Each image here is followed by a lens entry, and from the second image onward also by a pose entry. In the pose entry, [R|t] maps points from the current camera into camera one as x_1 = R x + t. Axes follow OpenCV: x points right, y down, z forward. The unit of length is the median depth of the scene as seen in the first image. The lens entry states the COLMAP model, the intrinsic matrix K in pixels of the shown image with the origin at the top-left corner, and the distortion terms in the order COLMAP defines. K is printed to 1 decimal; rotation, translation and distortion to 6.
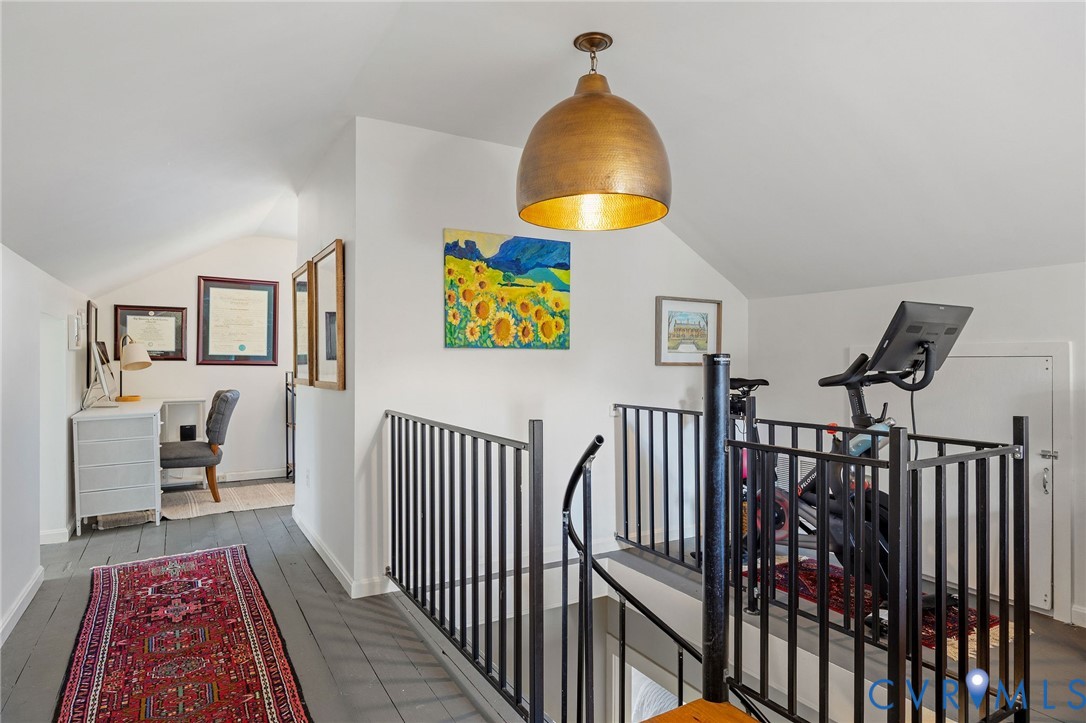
lens RADIAL K [[621.3, 0, 540.0], [0, 621.3, 362.5], [0, 0, 1]] dist [0.000916, 0.000050]
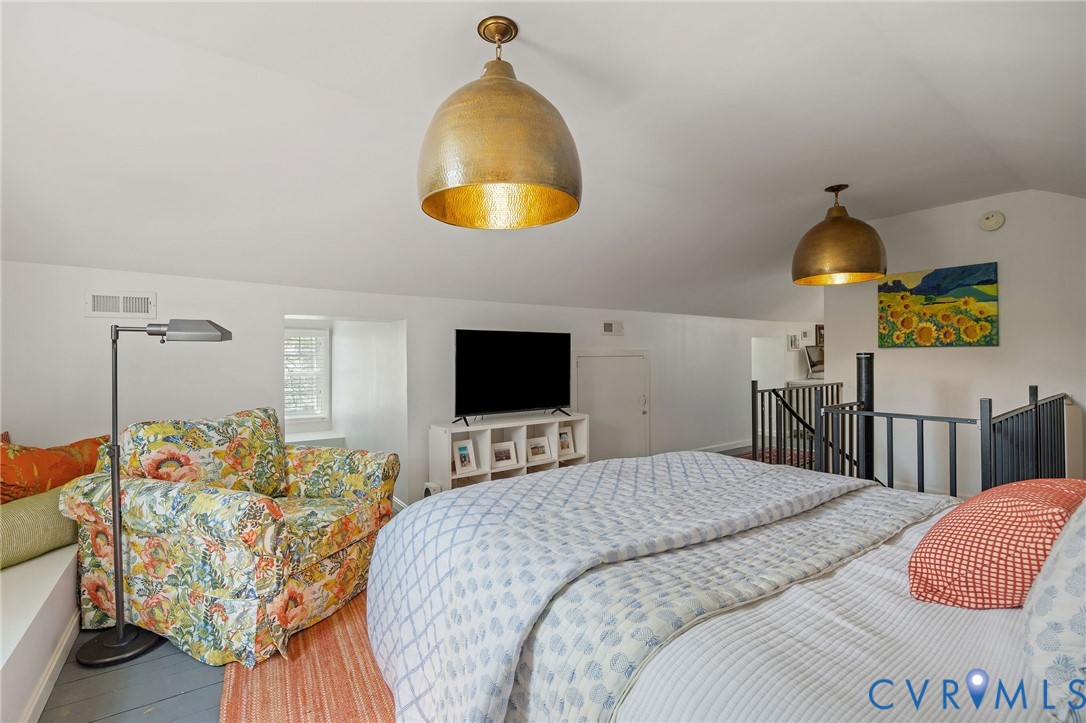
lens RADIAL K [[488.0, 0, 541.0], [0, 488.0, 359.7], [0, 0, 1]] dist [-0.014025, 0.000398]
pose [[0.095174, 0.000709, -0.995460, 0.995023], [-0.001579, 0.999999, 0.000561, 0.008302], [0.995459, 0.001518, 0.095175, -0.025616]]
